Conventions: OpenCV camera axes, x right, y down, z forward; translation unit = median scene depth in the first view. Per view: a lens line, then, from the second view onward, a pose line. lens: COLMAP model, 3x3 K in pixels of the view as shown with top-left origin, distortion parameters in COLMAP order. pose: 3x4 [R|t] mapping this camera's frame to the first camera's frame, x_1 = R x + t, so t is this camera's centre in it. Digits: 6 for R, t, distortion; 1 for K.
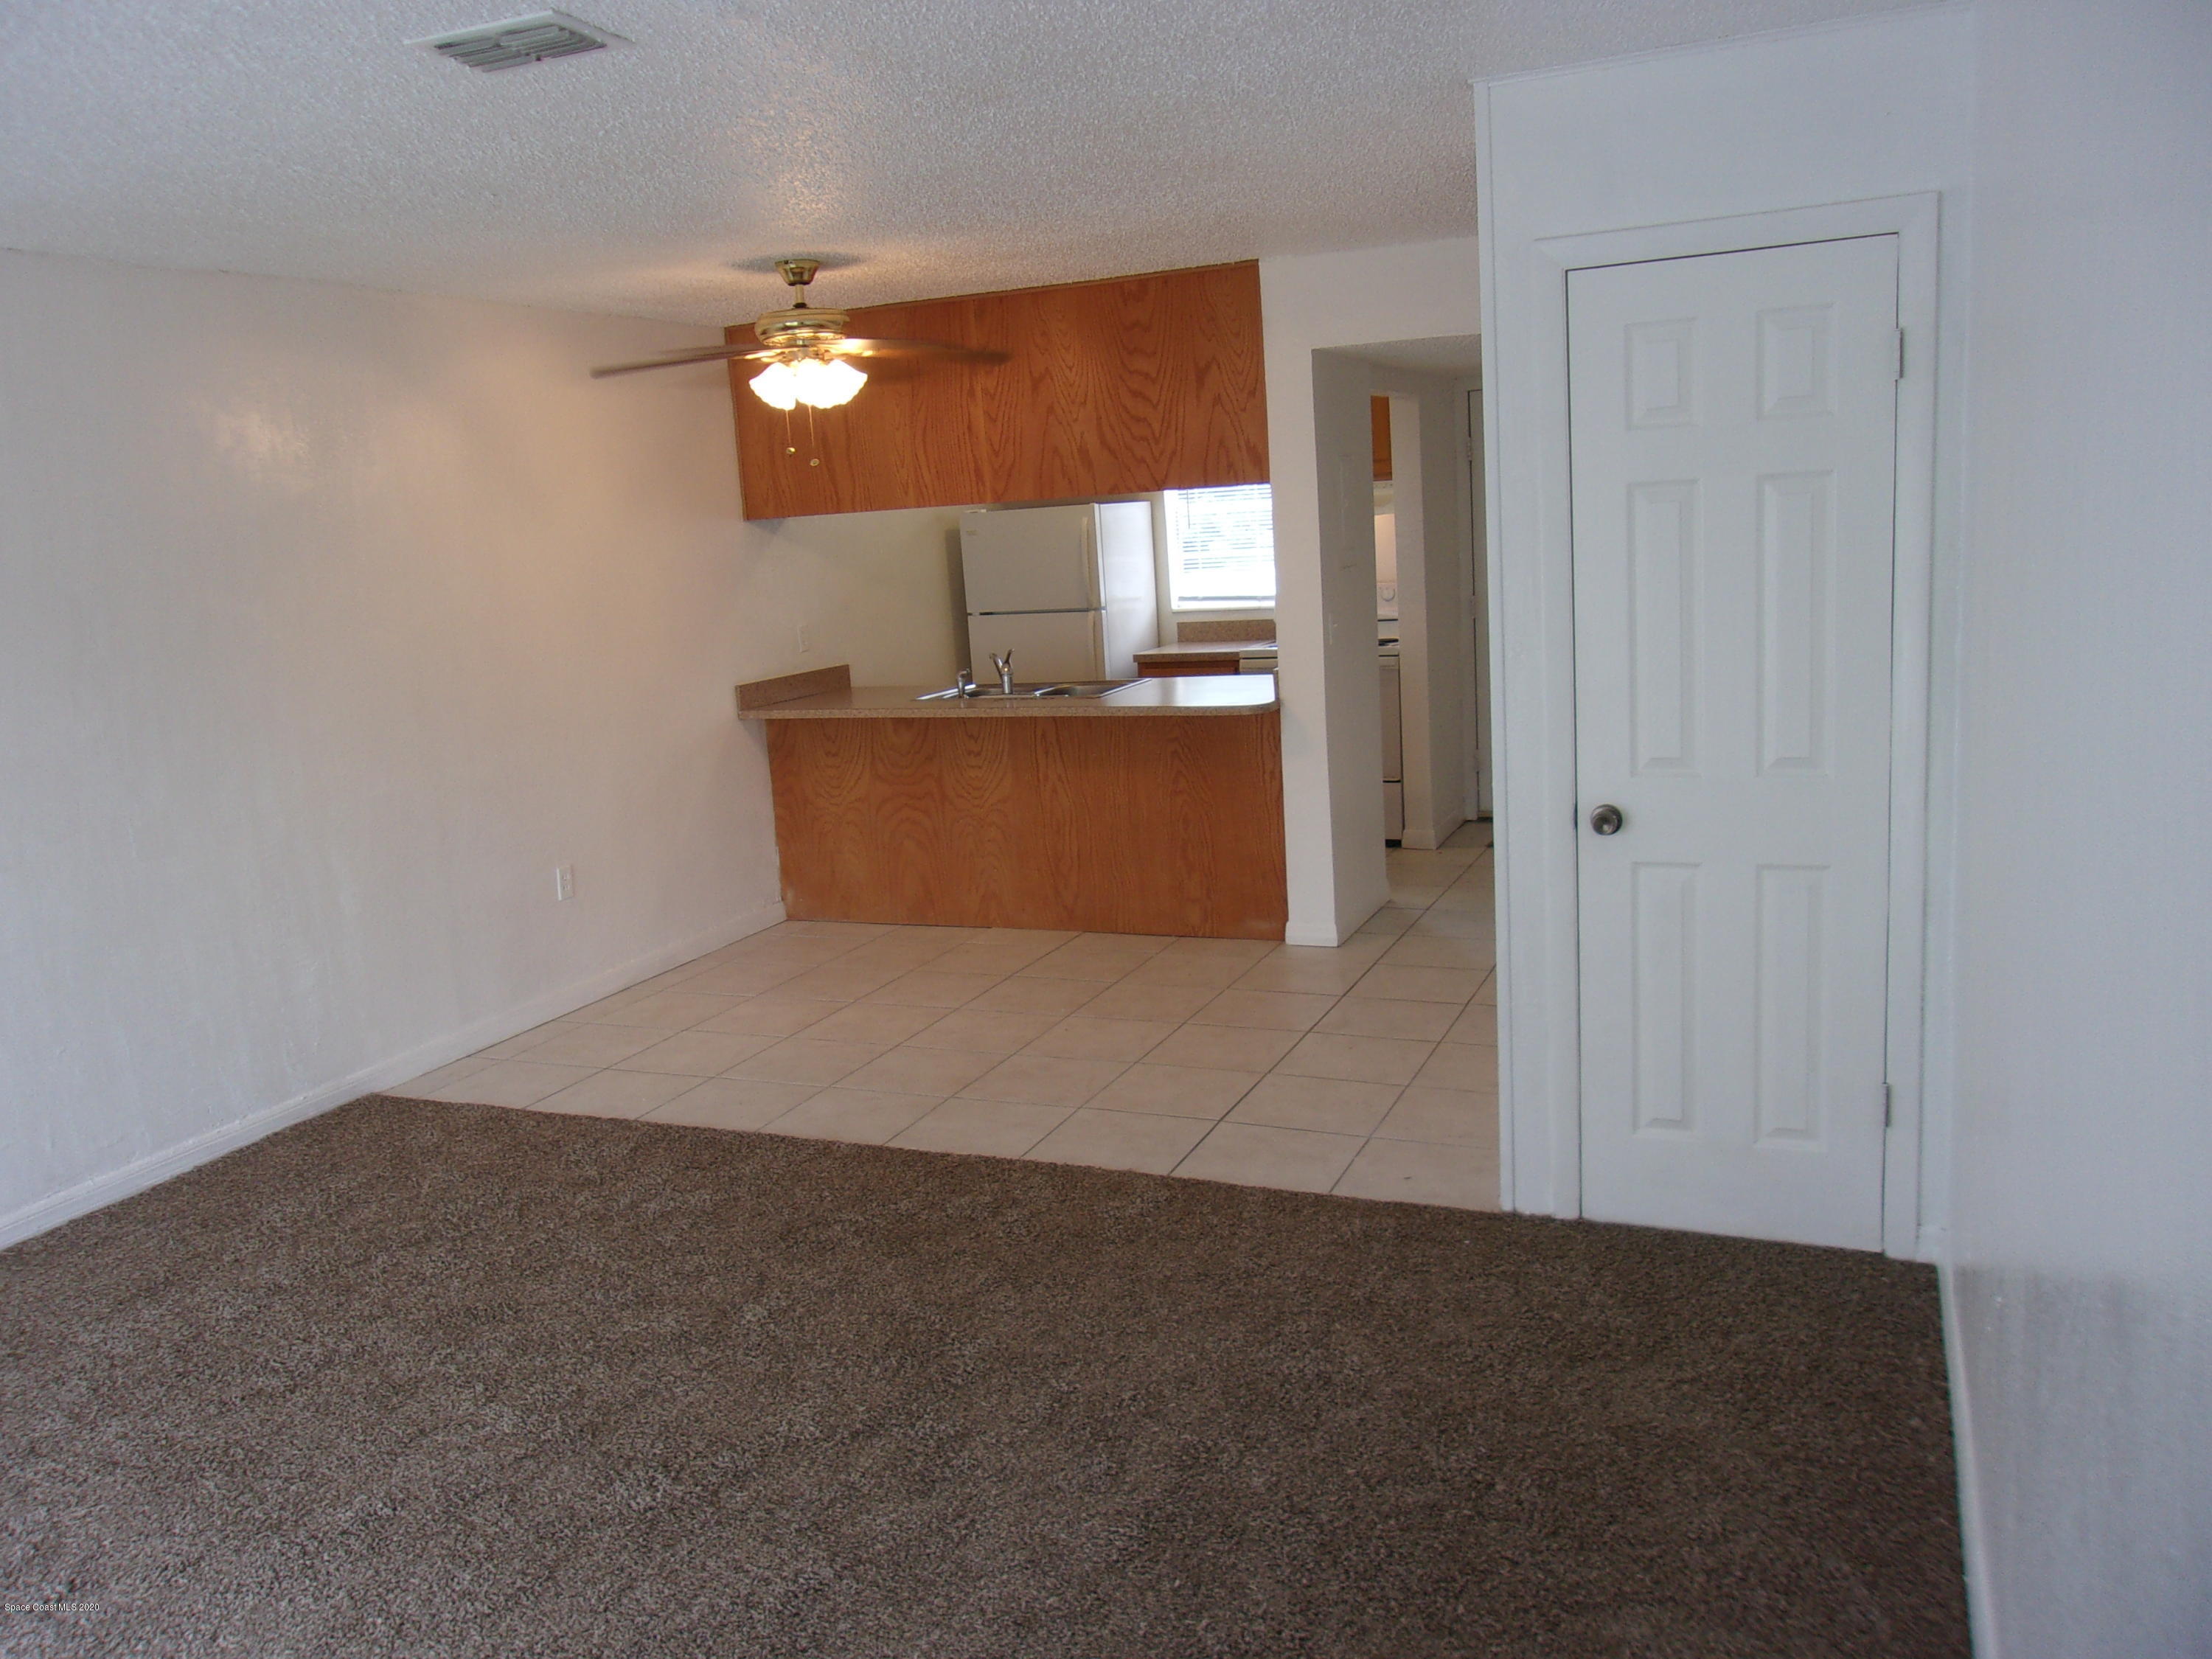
lens RADIAL K [[1744.6, 0, 1113.1], [0, 1744.6, 836.5], [0, 0, 1]] dist [-0.013861, 0.018432]
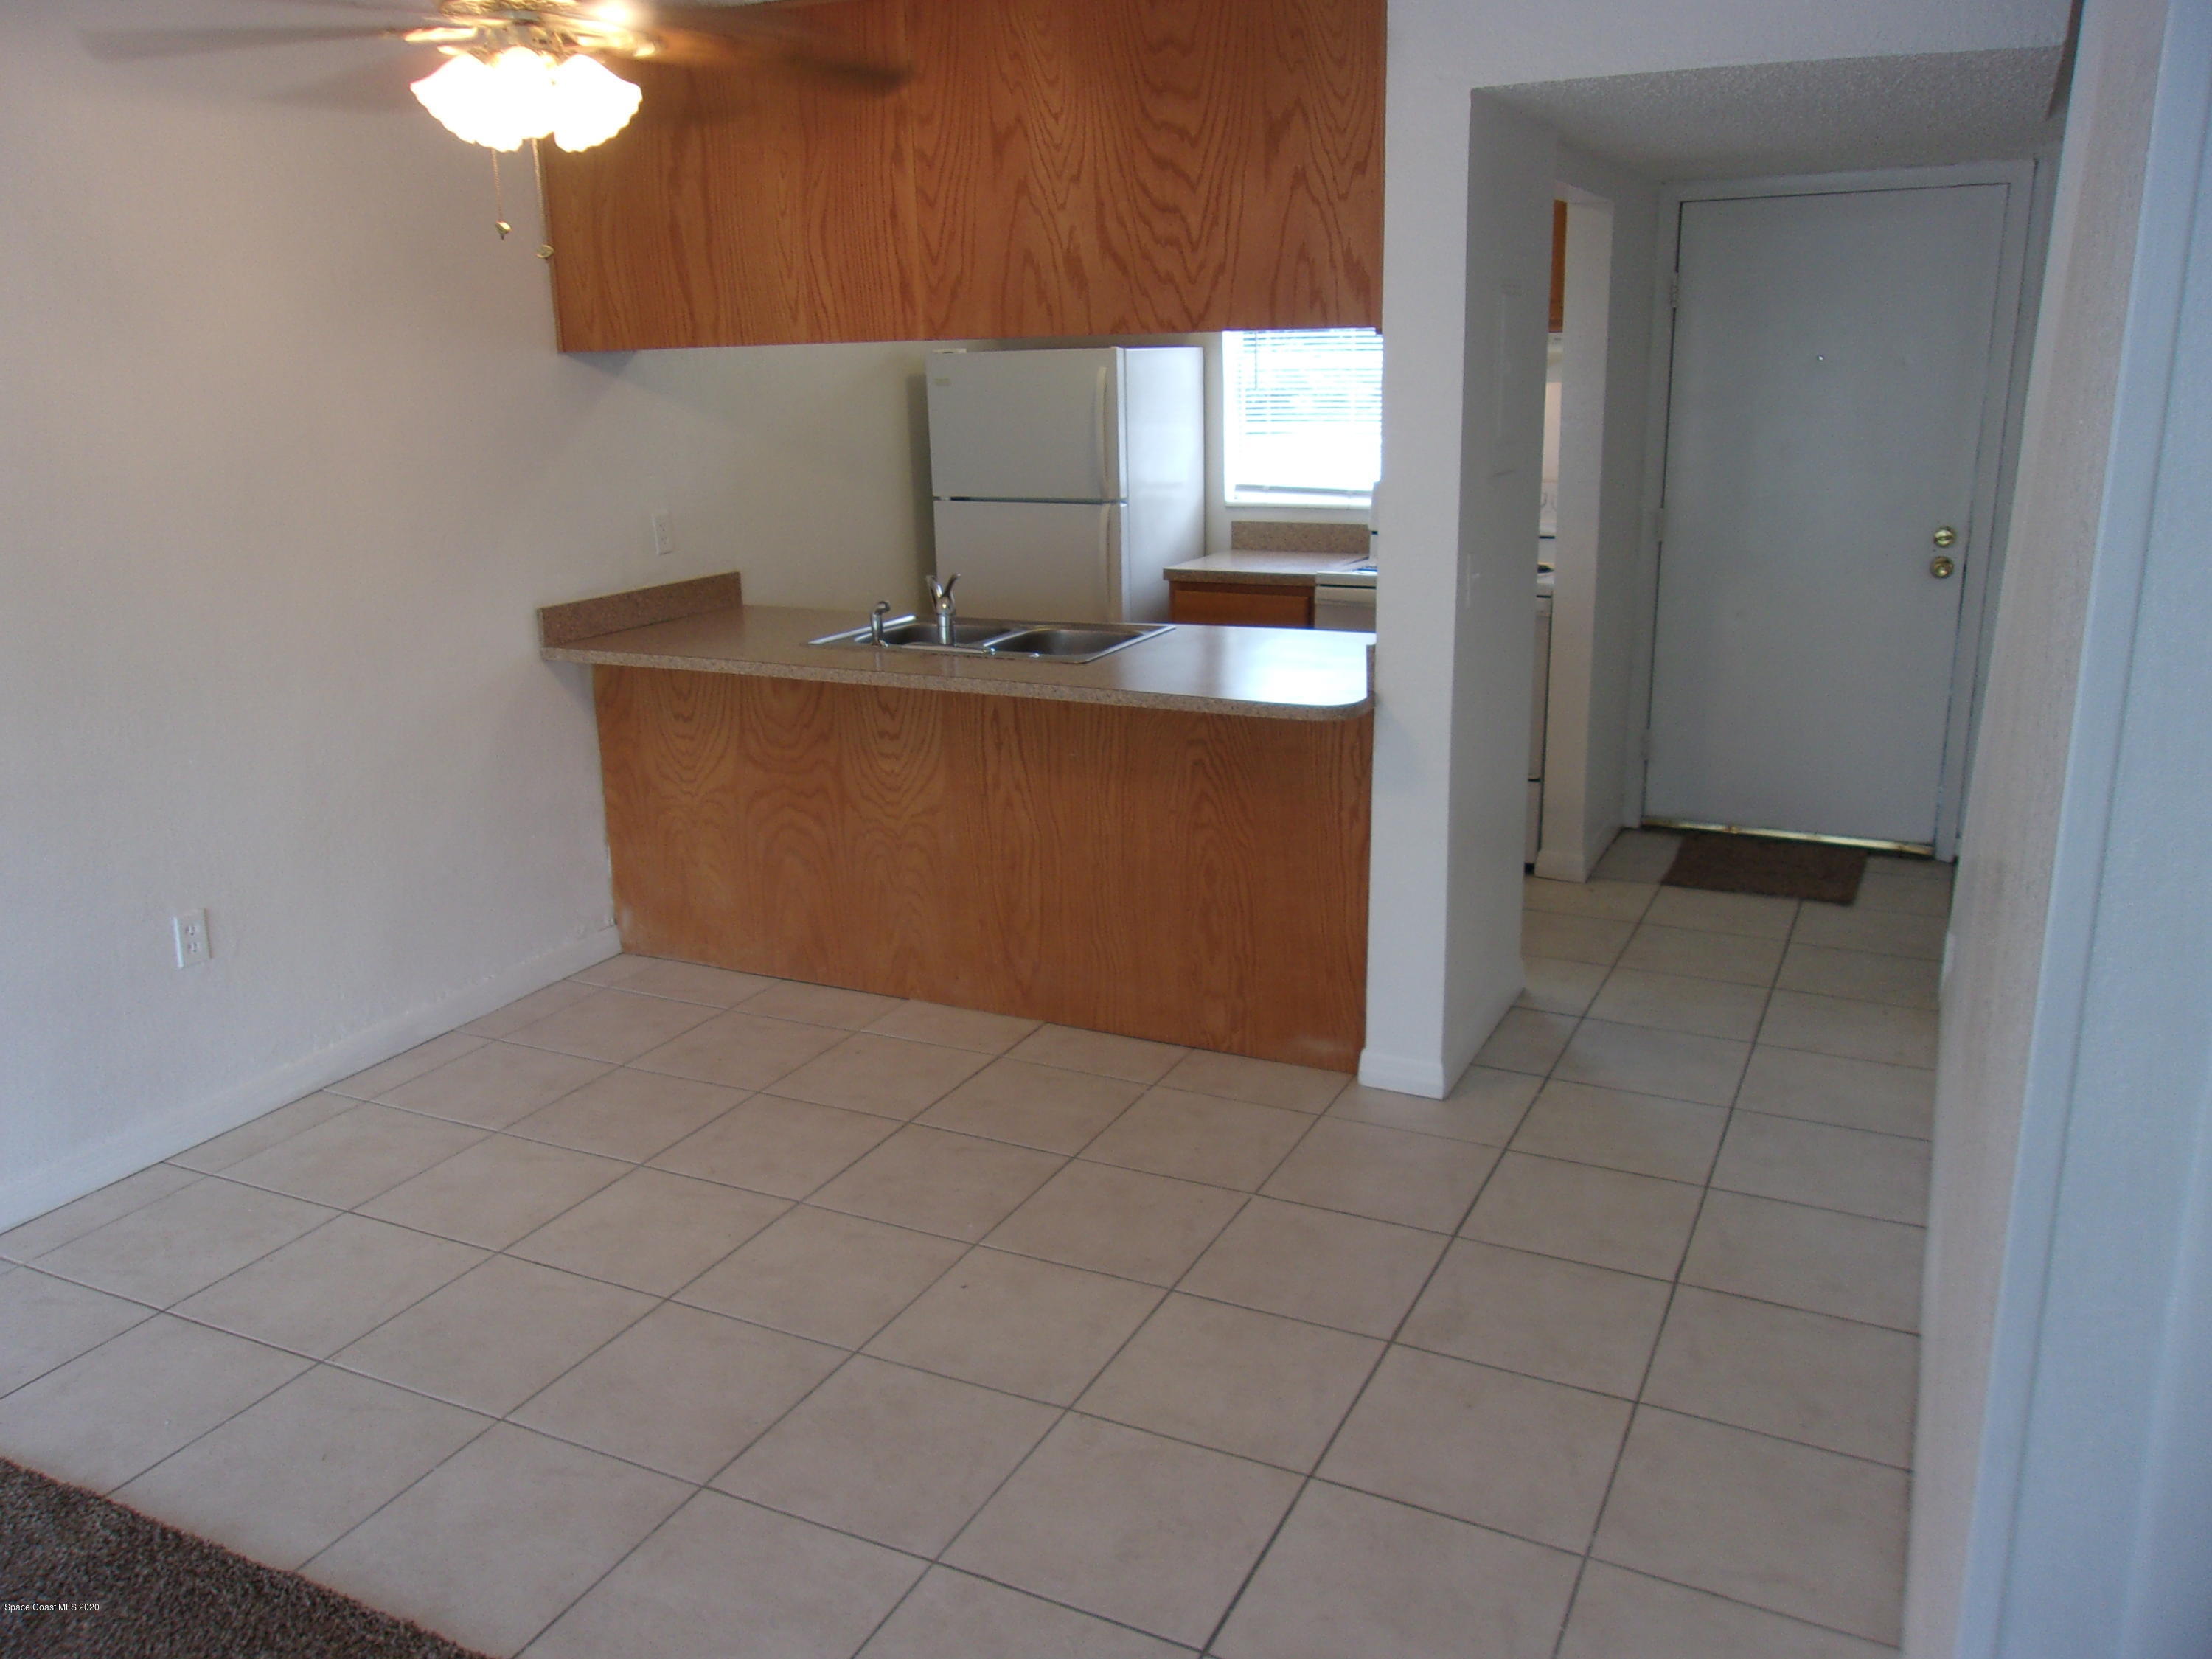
lens RADIAL K [[1744.6, 0, 1098.5], [0, 1744.6, 820.5], [0, 0, 1]] dist [-0.013861, 0.018432]
pose [[0.997498, 0.054387, -0.045165, 0.027876], [-0.050681, 0.995546, 0.079492, -0.071682], [0.049287, -0.077004, 0.995812, 0.362795]]
